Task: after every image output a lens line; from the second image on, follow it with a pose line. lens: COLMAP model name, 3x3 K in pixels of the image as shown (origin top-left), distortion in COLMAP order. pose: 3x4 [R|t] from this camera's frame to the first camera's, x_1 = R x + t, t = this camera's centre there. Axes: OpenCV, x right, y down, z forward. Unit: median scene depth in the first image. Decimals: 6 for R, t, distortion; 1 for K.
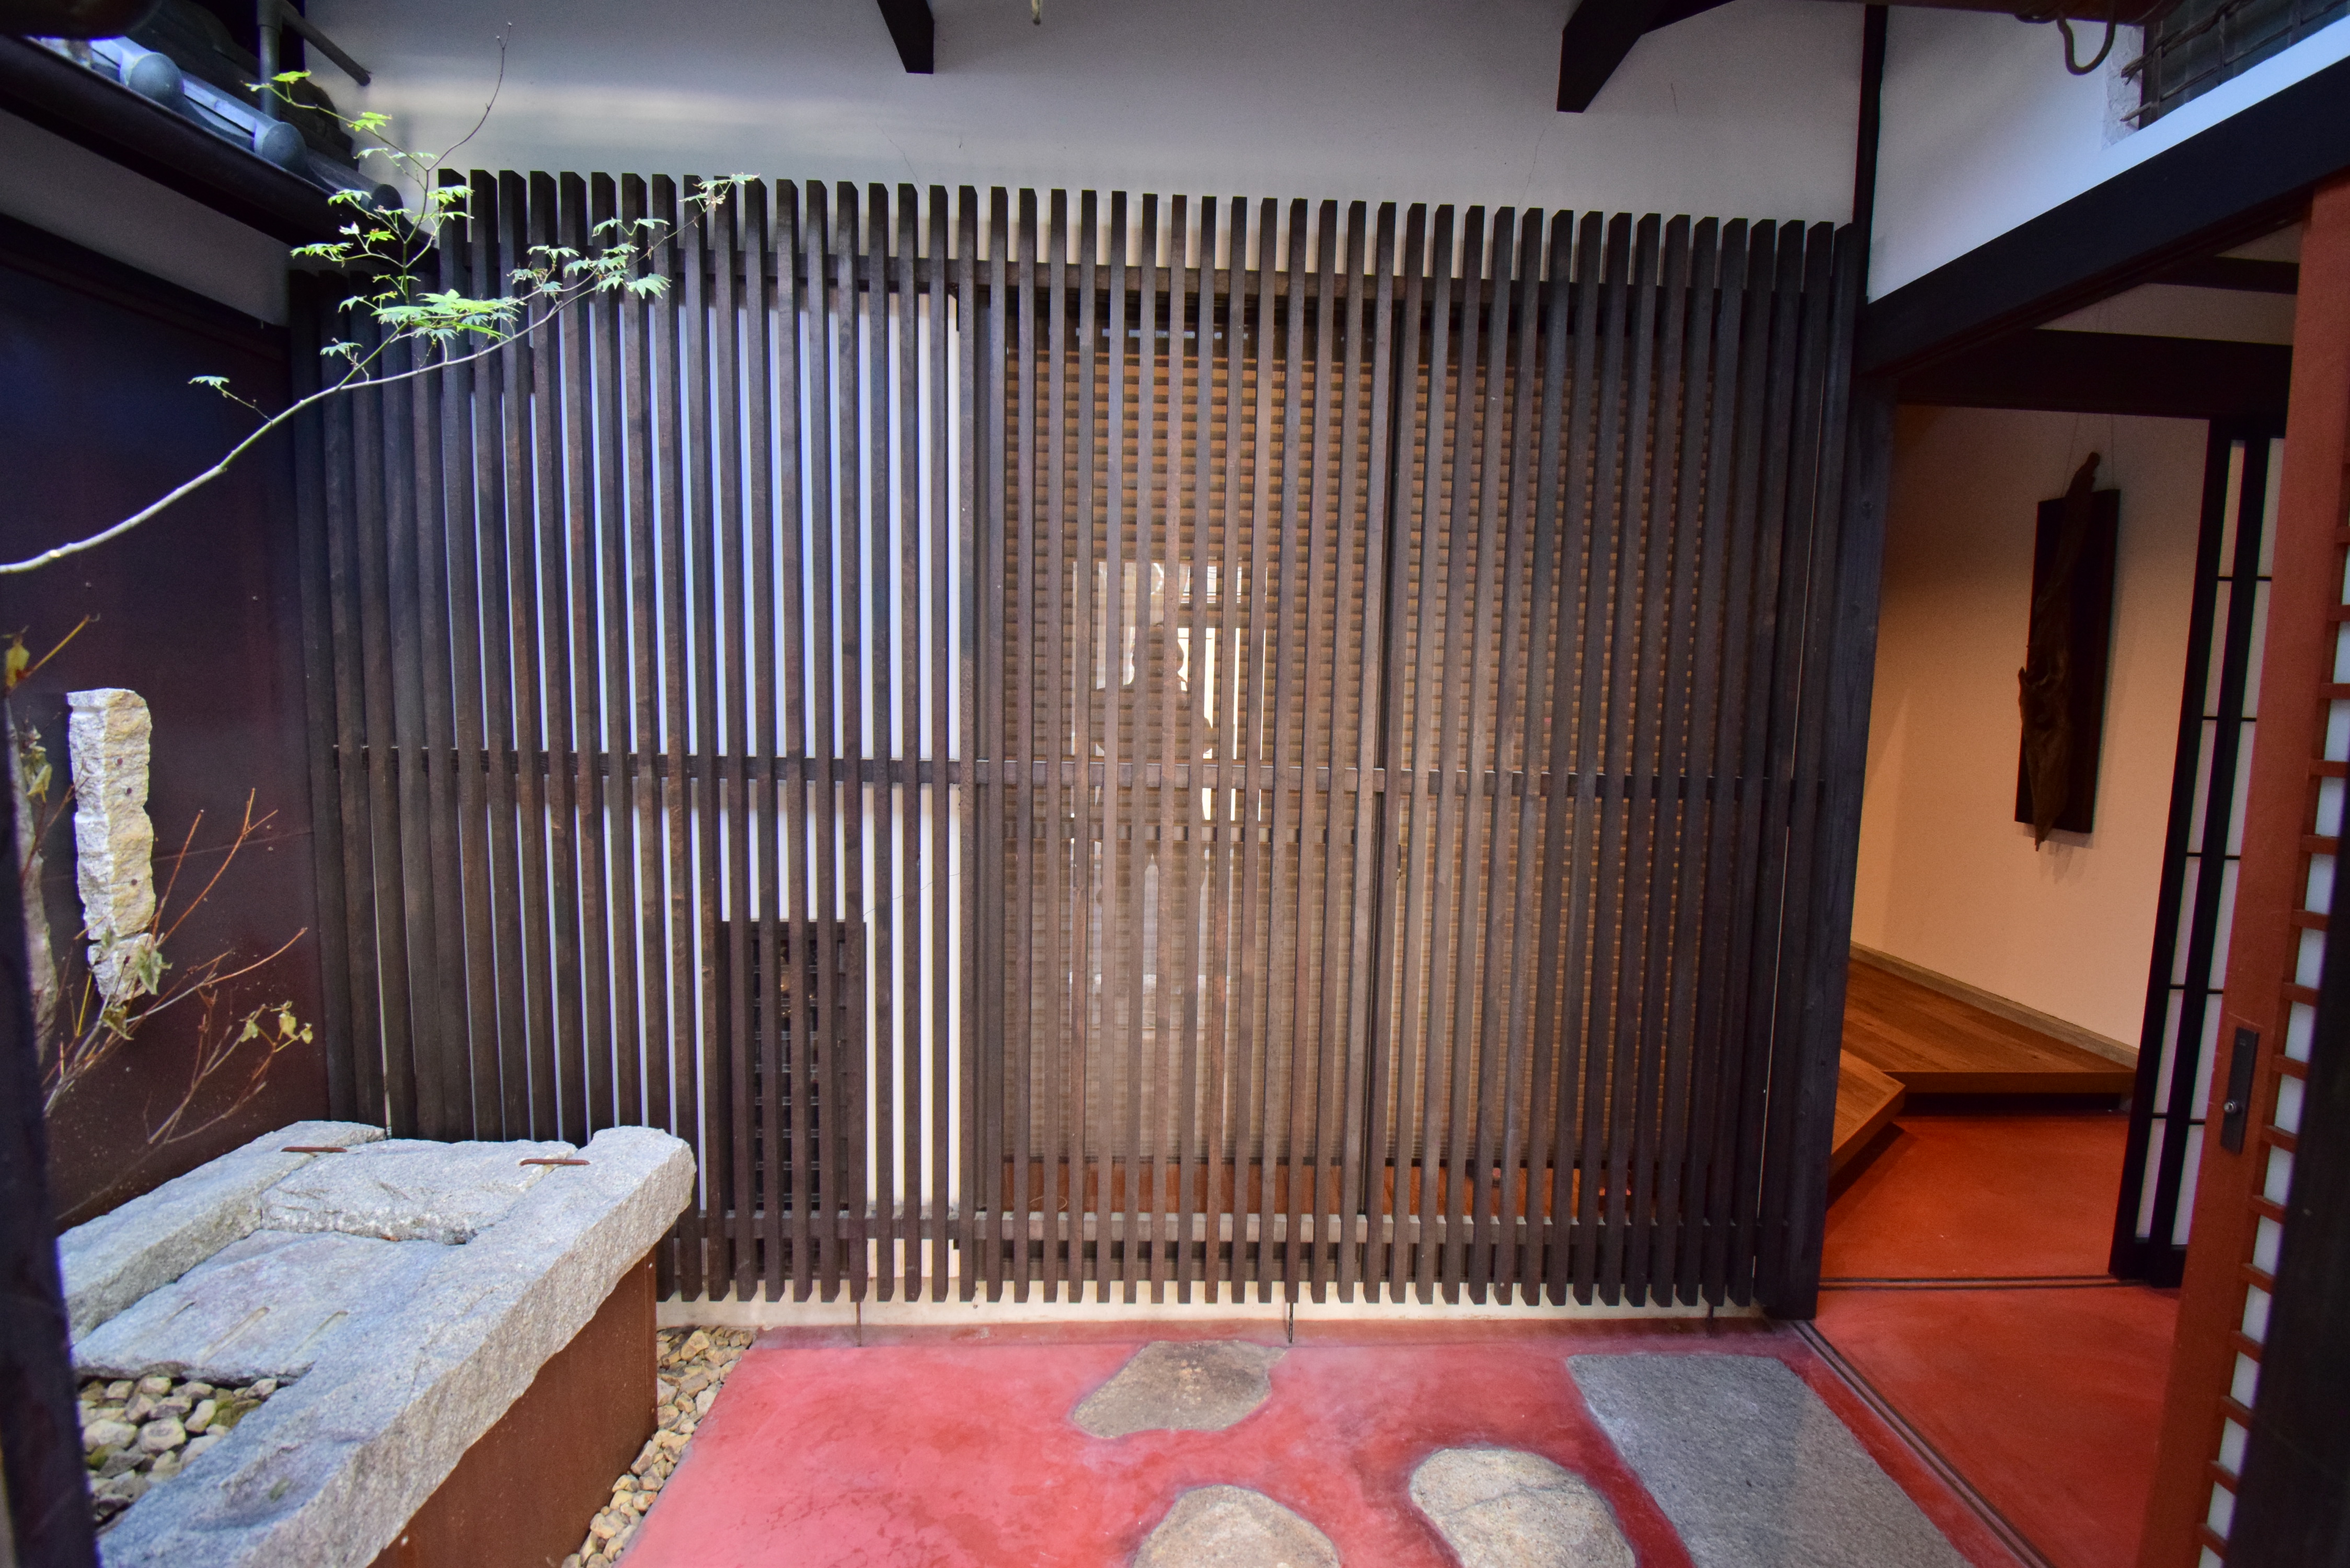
lens RADIAL K [[1039.2, 0, 1192.2], [0, 1039.2, 781.0], [0, 0, 1]] dist [0.020657, -0.025515]
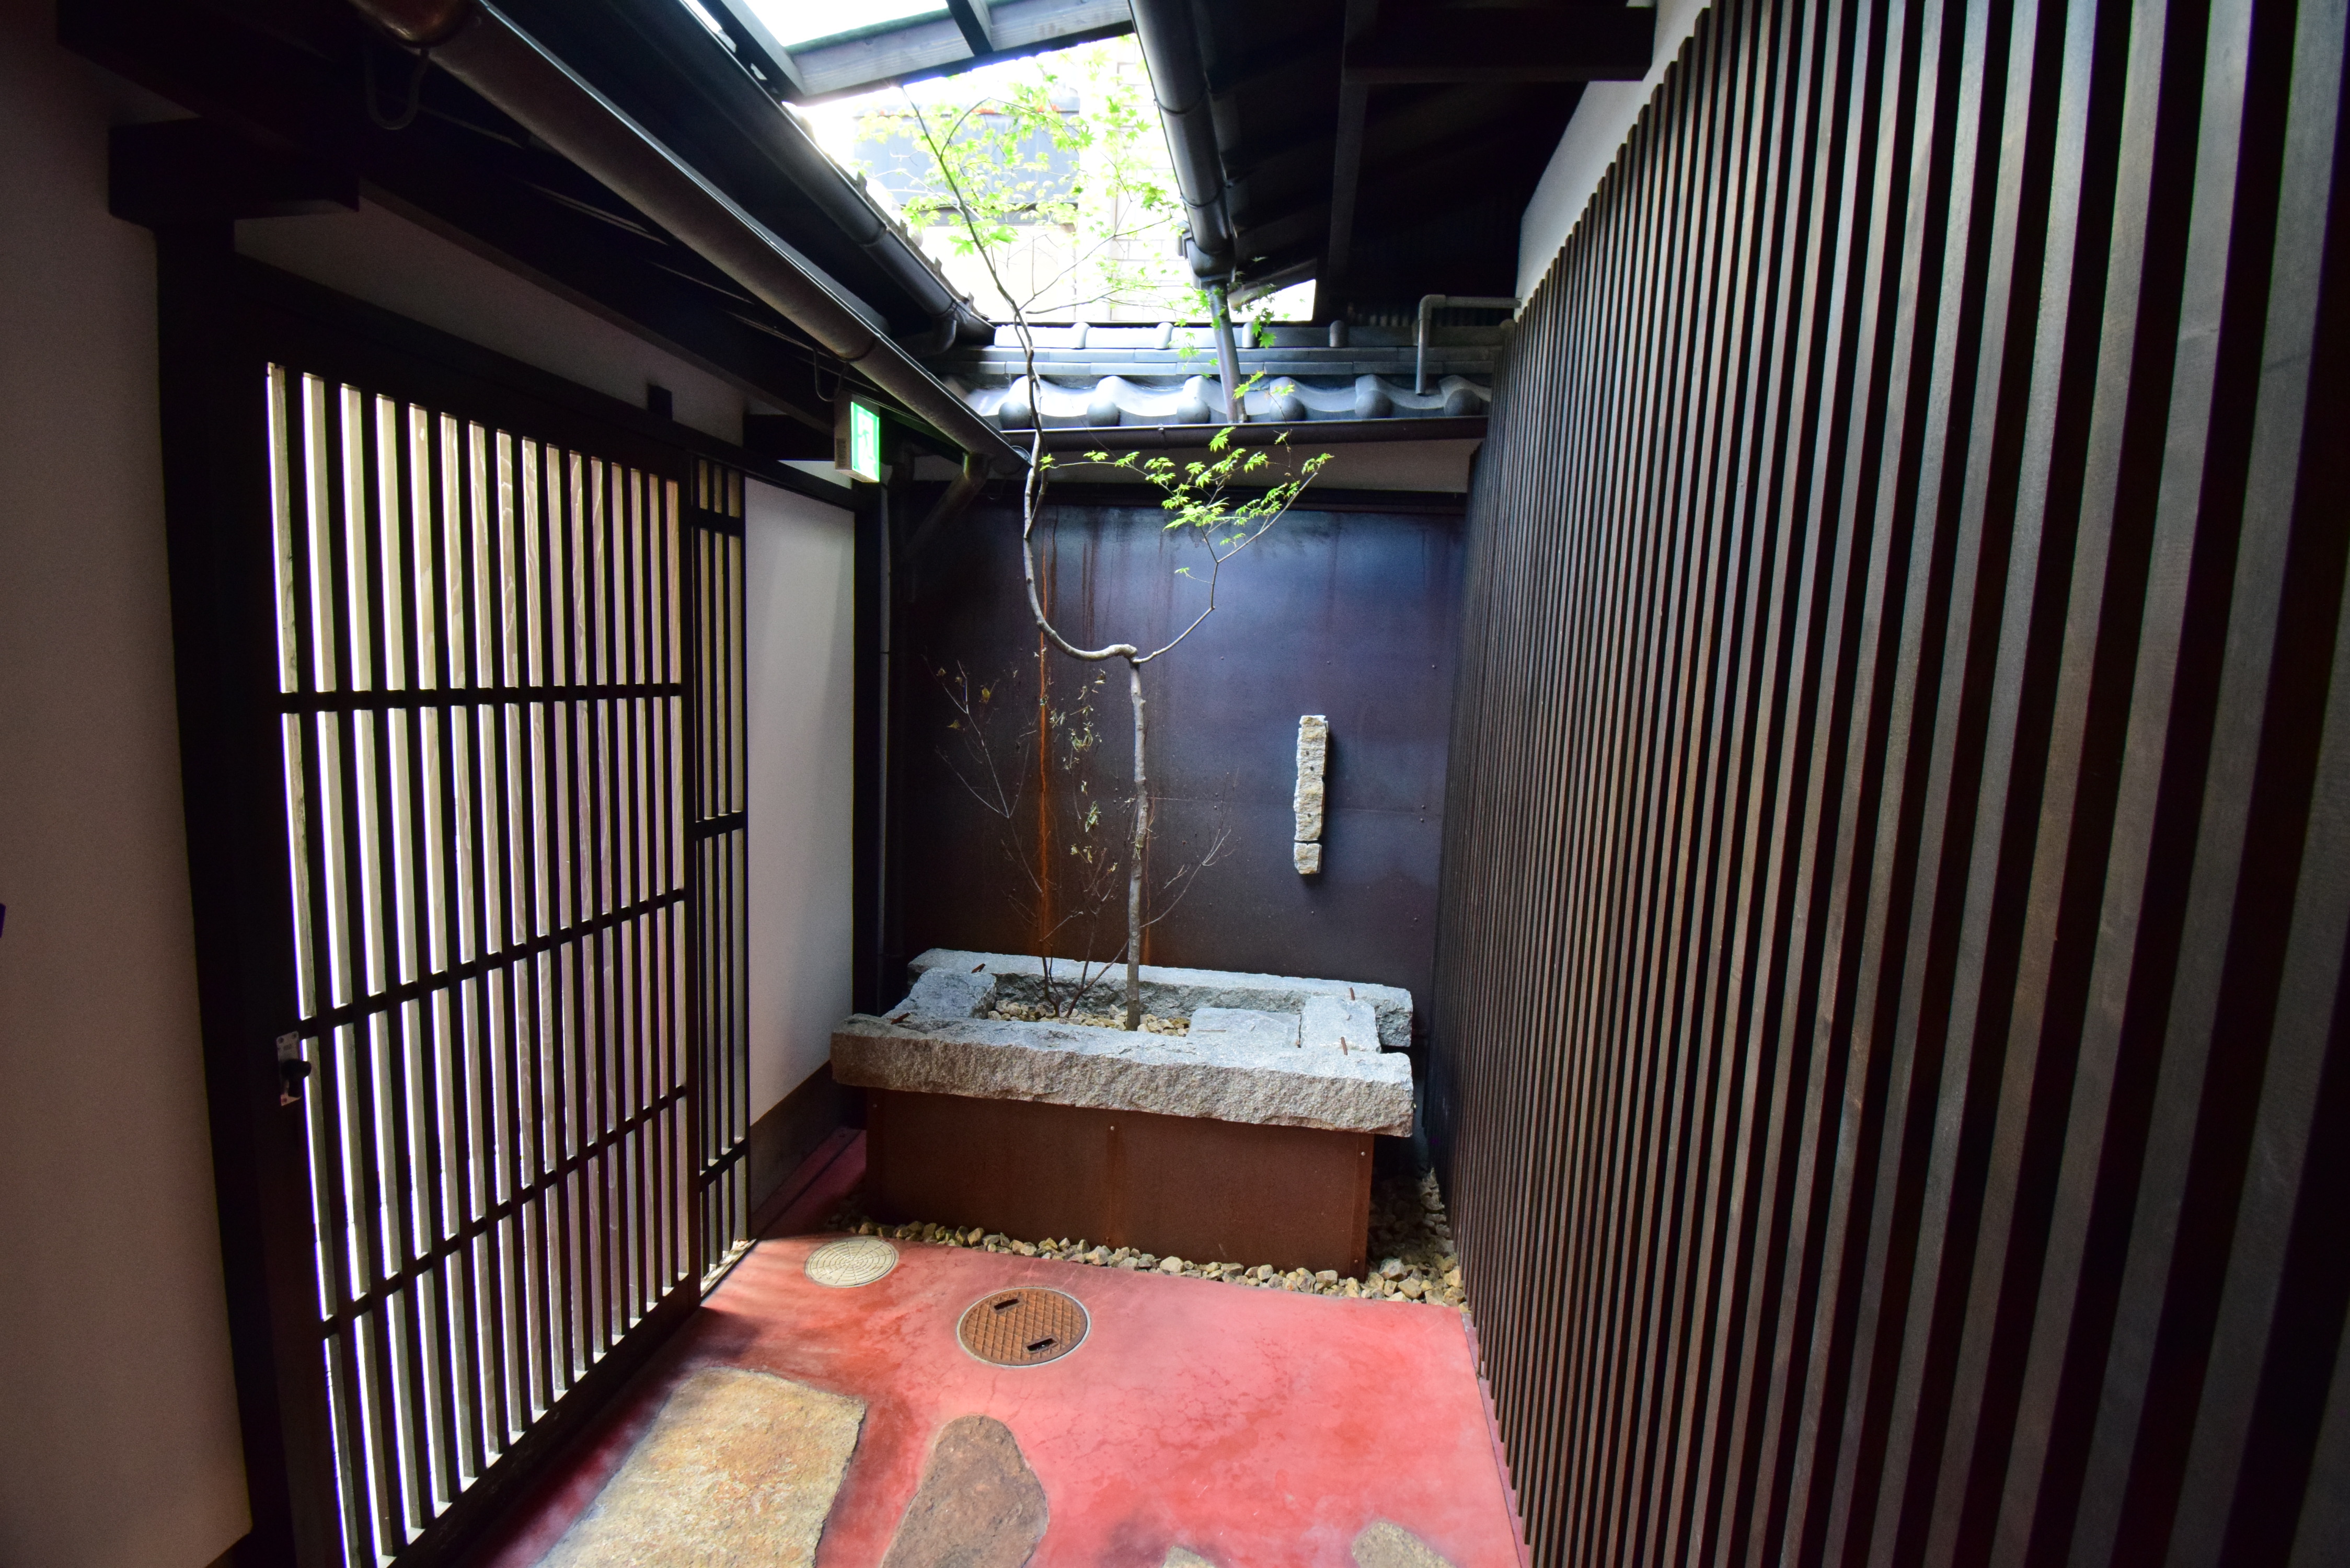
lens RADIAL K [[1039.2, 0, 1192.2], [0, 1039.2, 781.0], [0, 0, 1]] dist [0.020657, -0.025515]
pose [[-0.135770, 0.084077, -0.987167, 0.789615], [-0.147384, 0.983592, 0.104043, -0.115028], [0.979717, 0.159618, -0.121150, 0.861922]]
